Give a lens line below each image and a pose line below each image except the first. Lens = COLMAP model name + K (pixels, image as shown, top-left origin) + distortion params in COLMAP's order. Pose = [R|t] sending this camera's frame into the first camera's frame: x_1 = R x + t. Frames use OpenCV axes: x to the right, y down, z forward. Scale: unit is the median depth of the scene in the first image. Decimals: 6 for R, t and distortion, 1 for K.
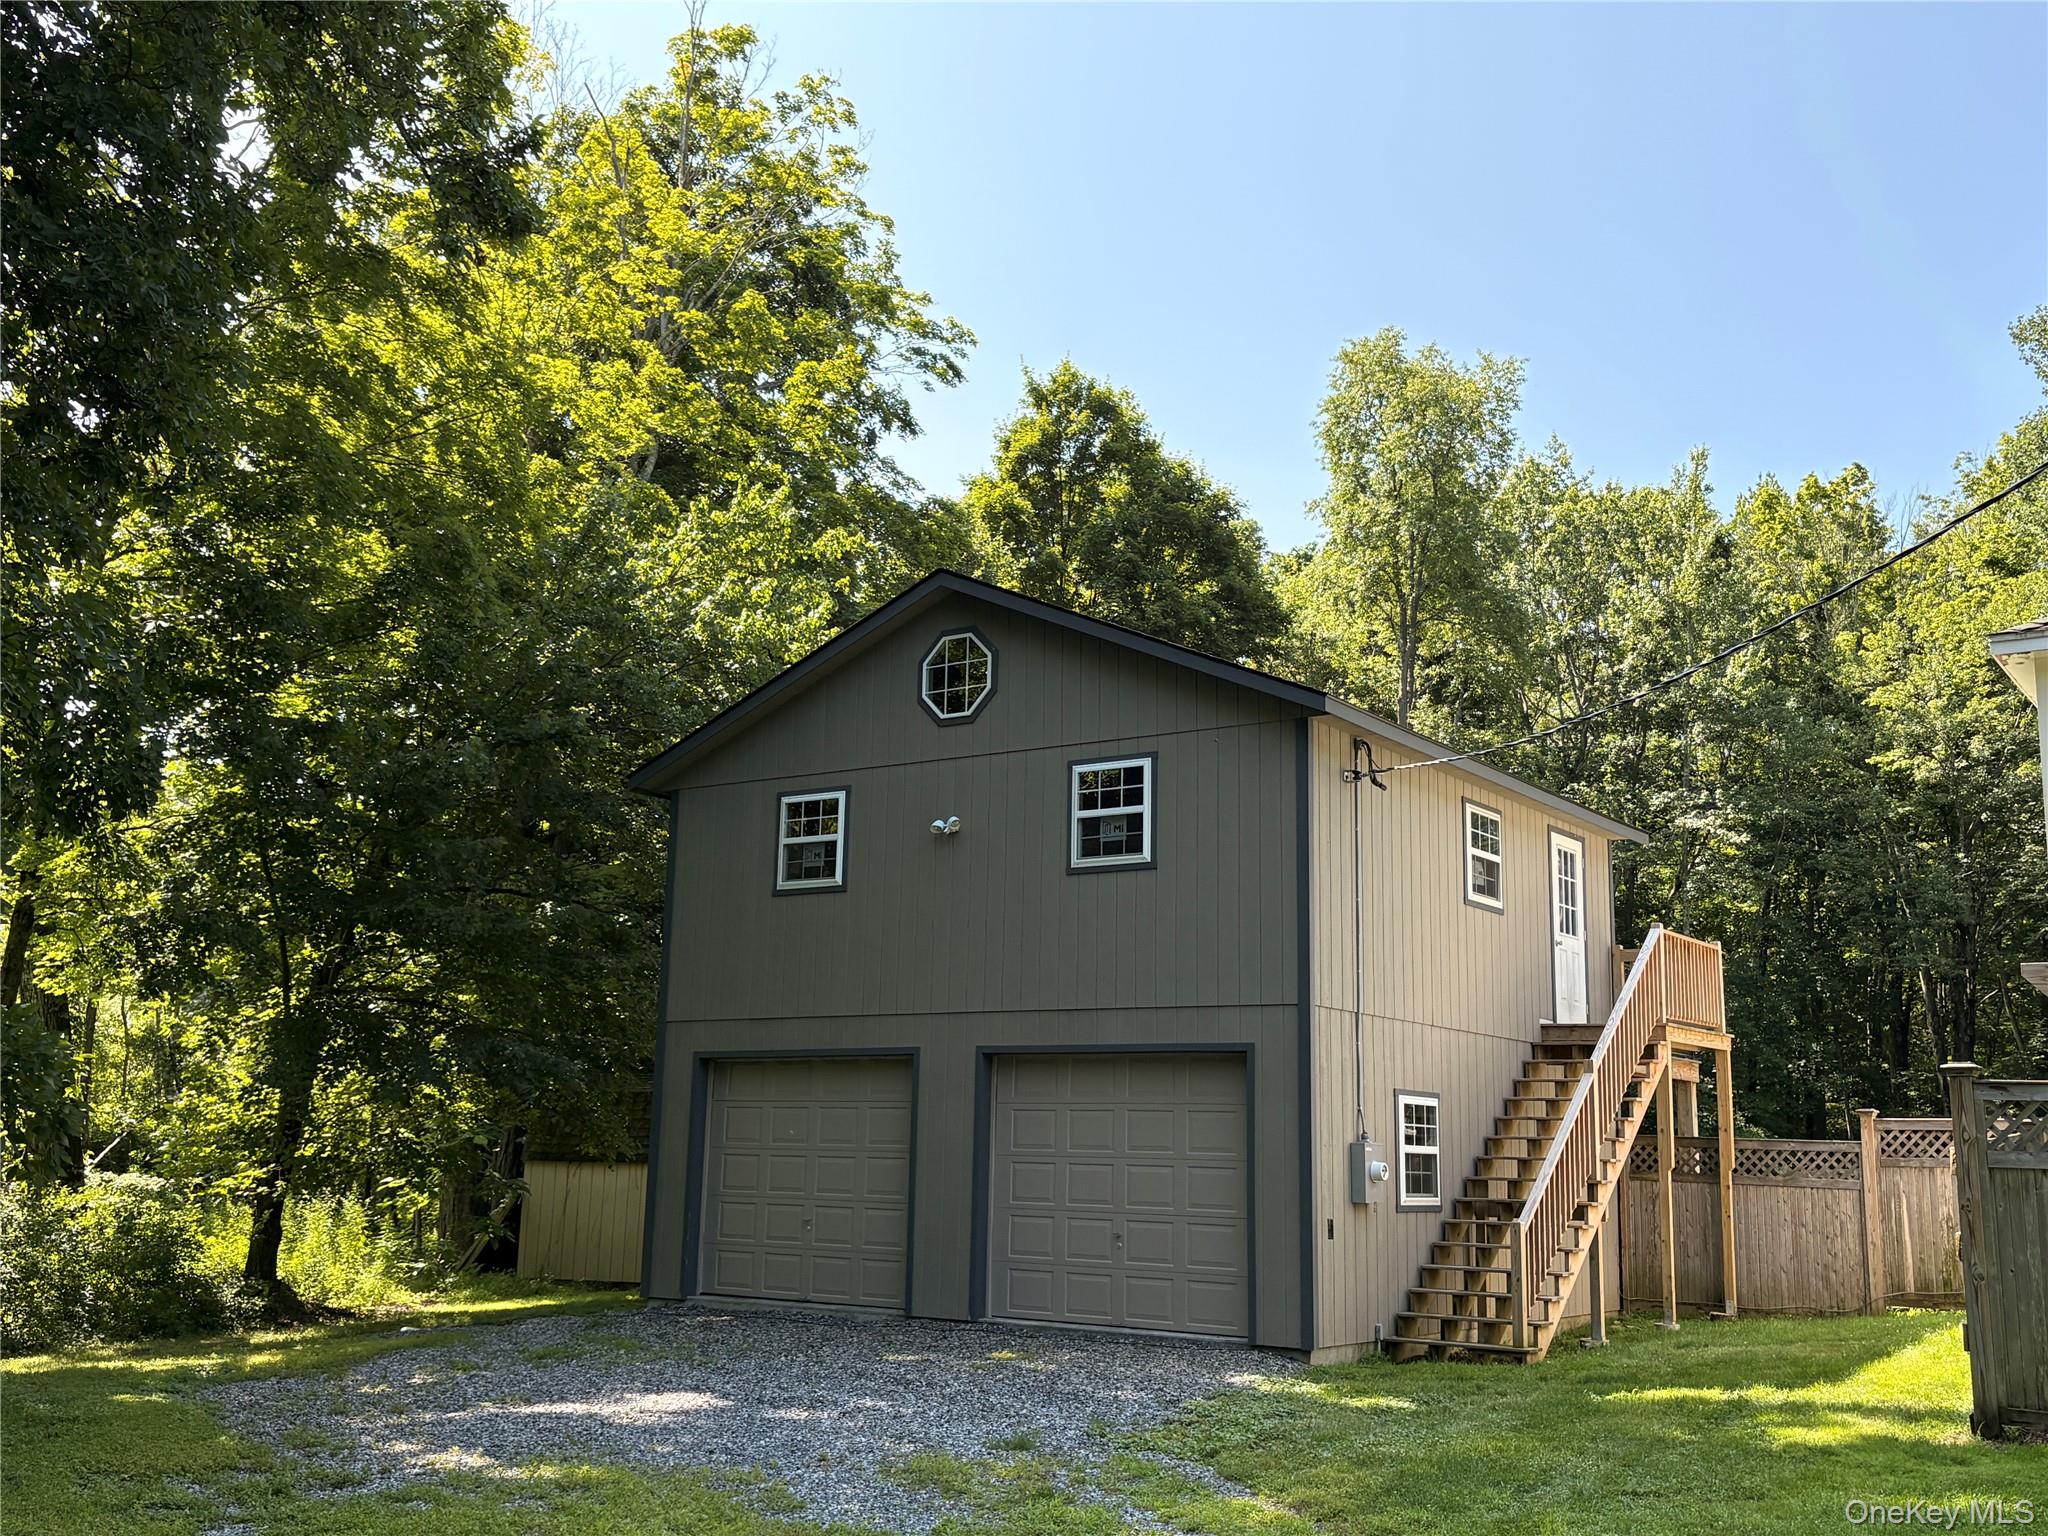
lens RADIAL K [[1997.0, 0, 1024.0], [0, 1997.0, 768.0], [0, 0, 1]] dist [0.026910, -0.000161]
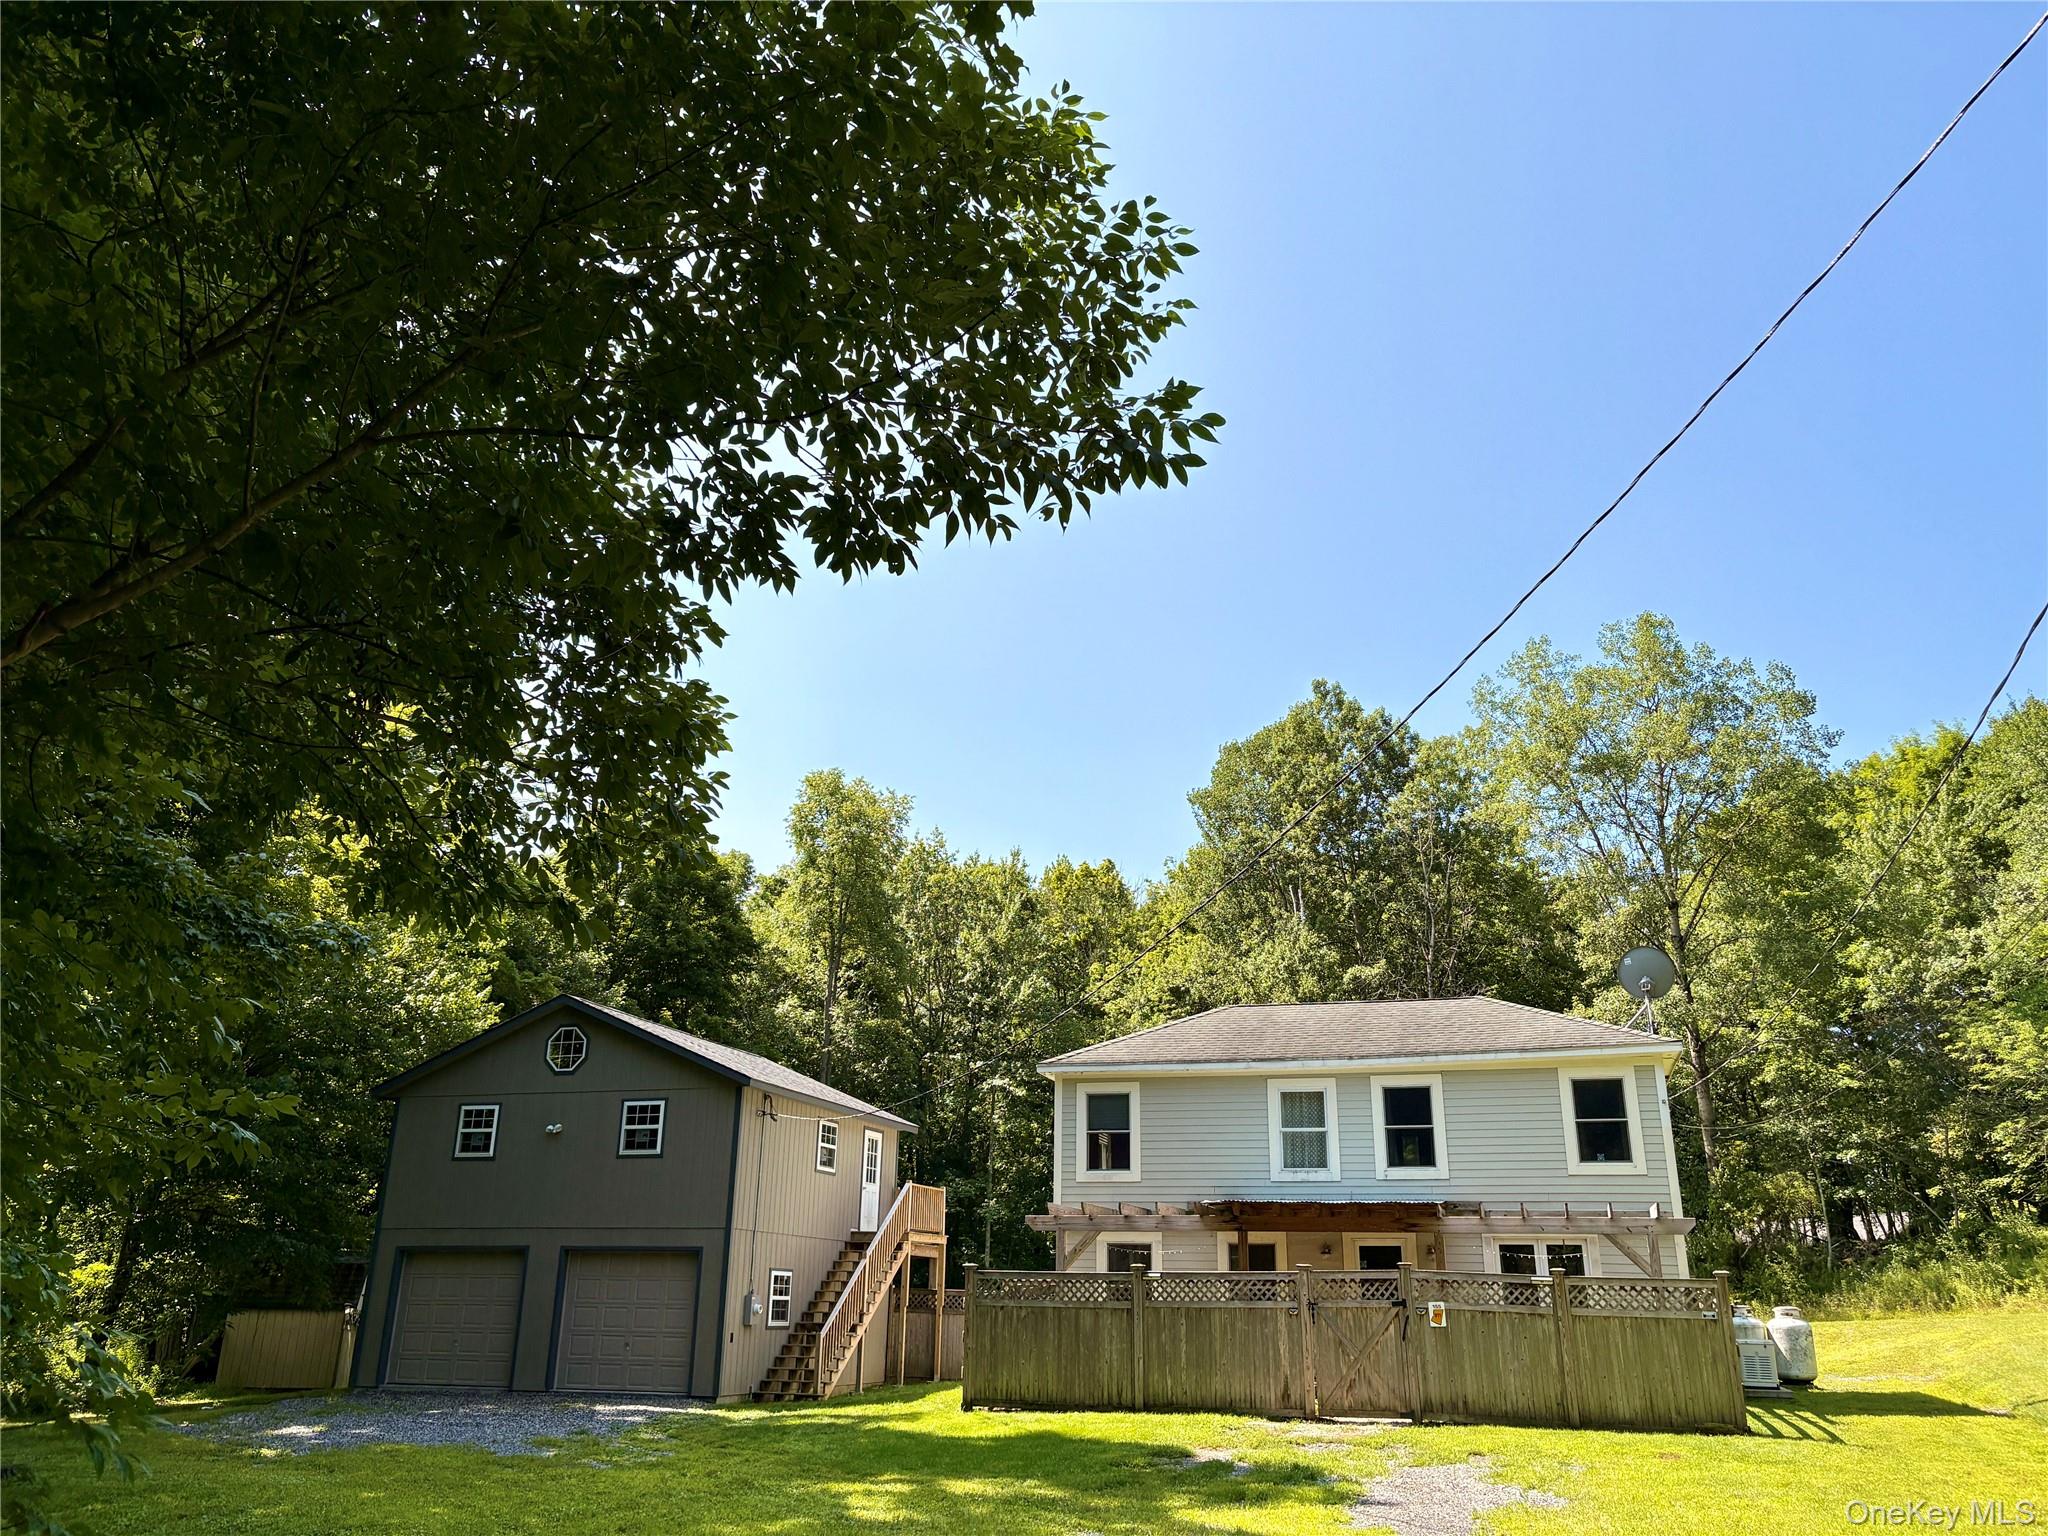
lens RADIAL K [[1435.6, 0, 1024.0], [0, 1435.6, 768.0], [0, 0, 1]] dist [0.003951, -0.031079]
pose [[0.951624, 0.094903, 0.292241, -0.046183], [-0.047037, 0.984890, -0.166669, -0.107714], [-0.303643, 0.144860, 0.941709, -0.525275]]
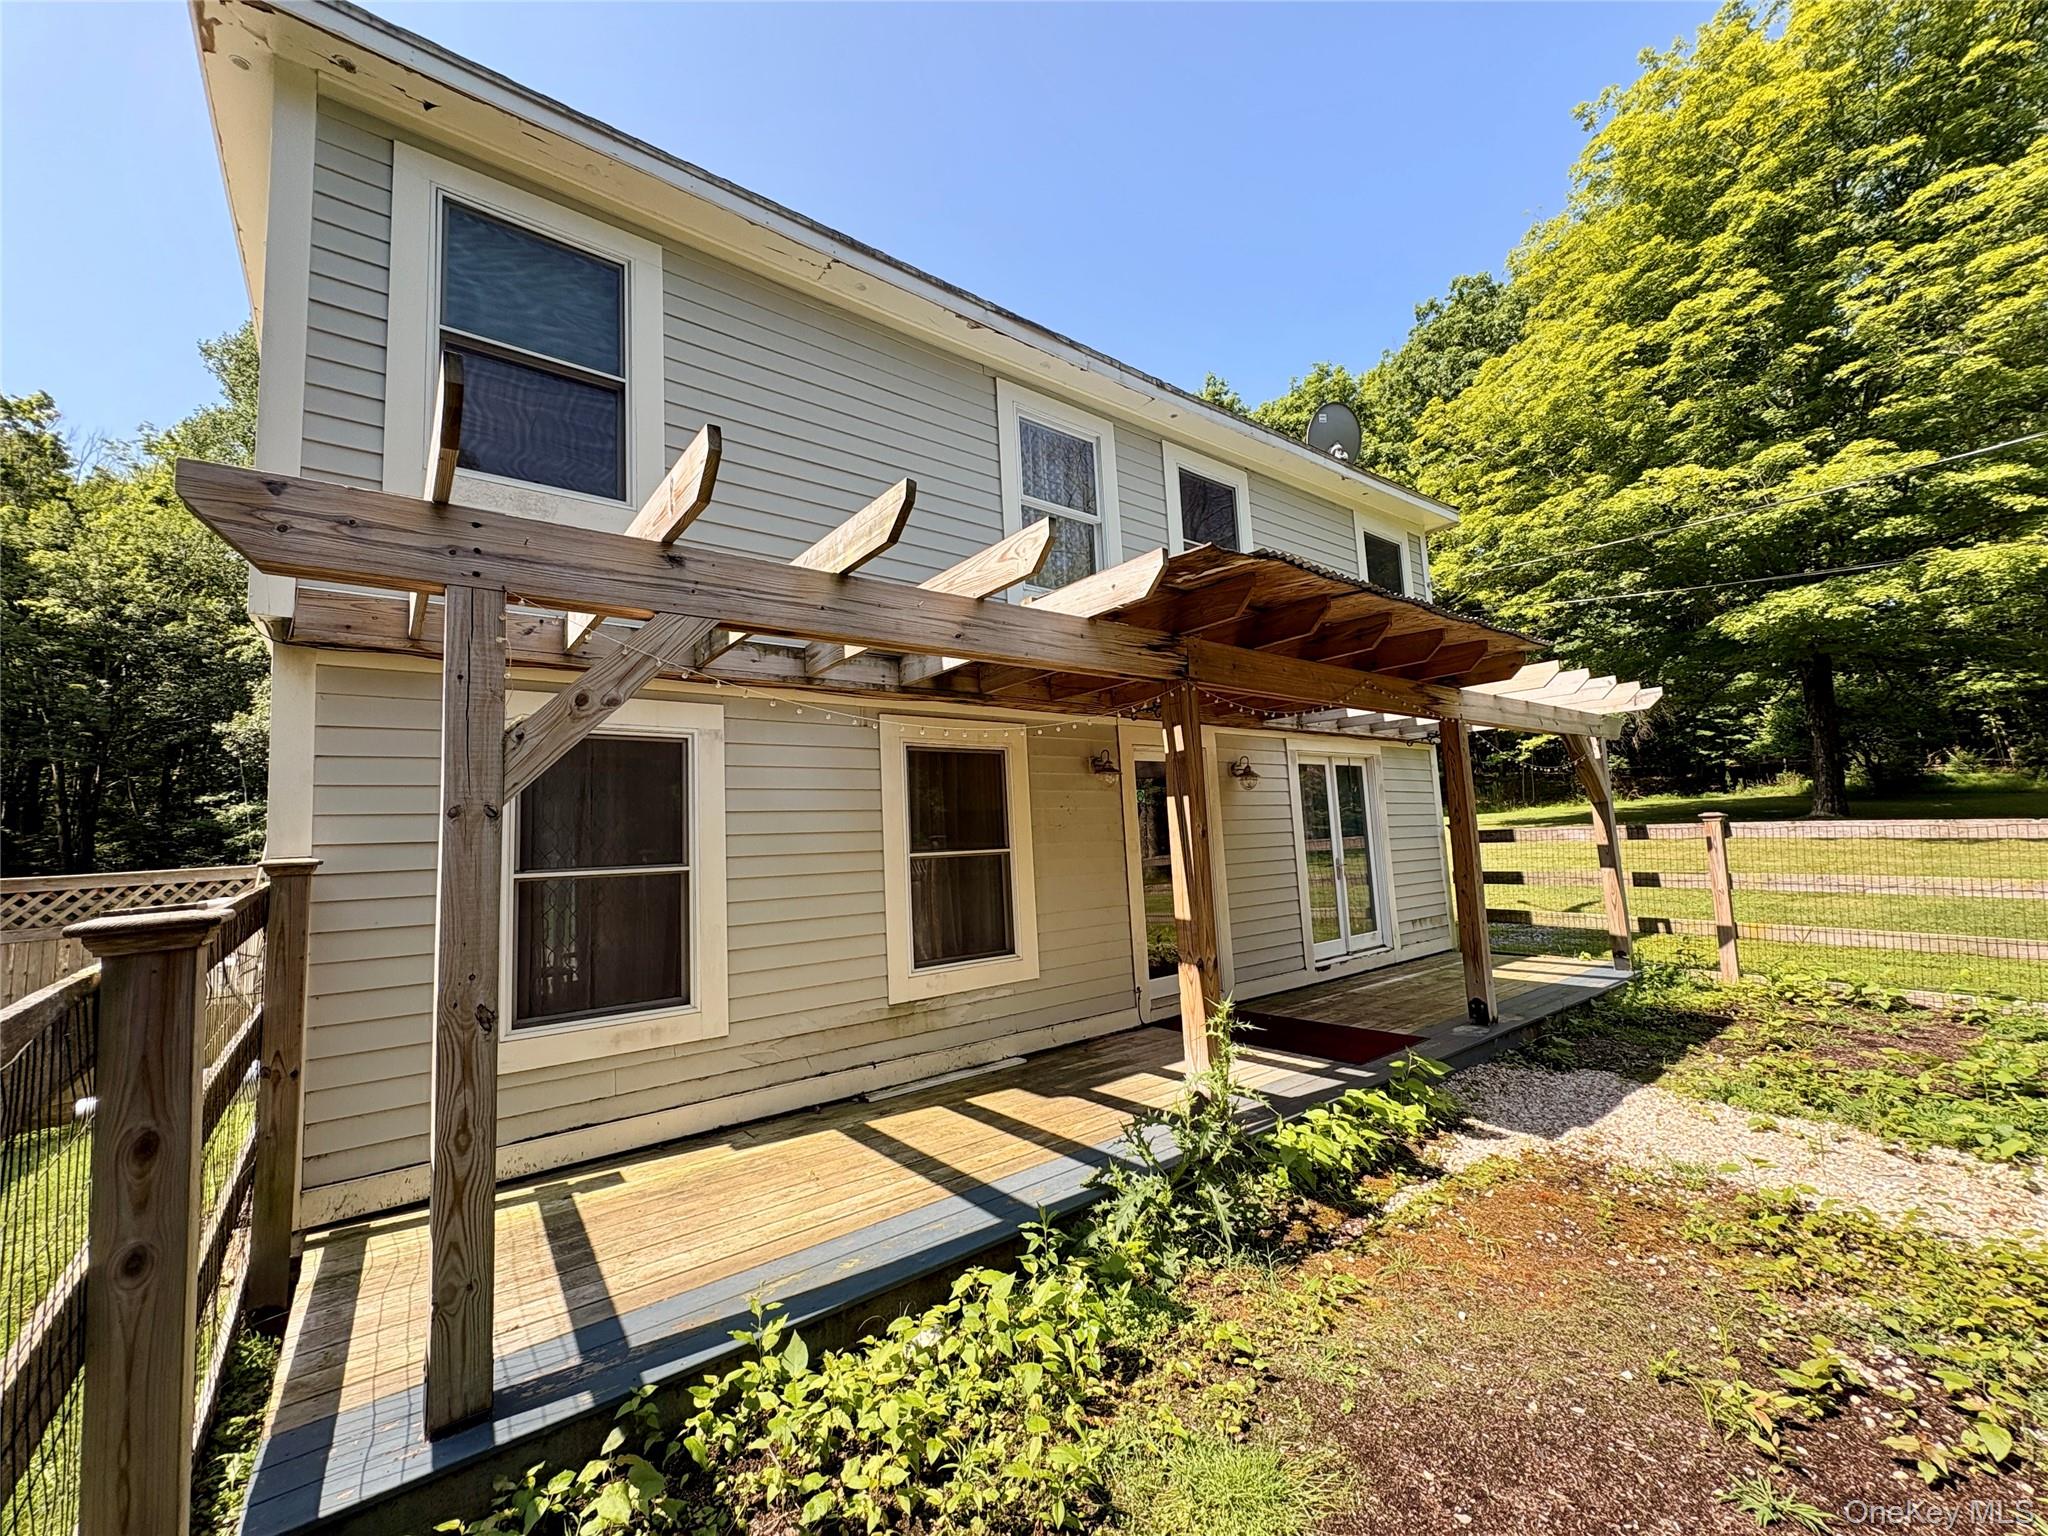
lens RADIAL K [[822.9, 0, 1024.0], [0, 822.9, 768.0], [0, 0, 1]] dist [0.002557, 0.000072]
pose [[0.277466, 0.067236, 0.958380, 0.365535], [-0.125860, 0.991495, -0.033121, 0.149743], [-0.952456, -0.111432, 0.283568, 0.829294]]
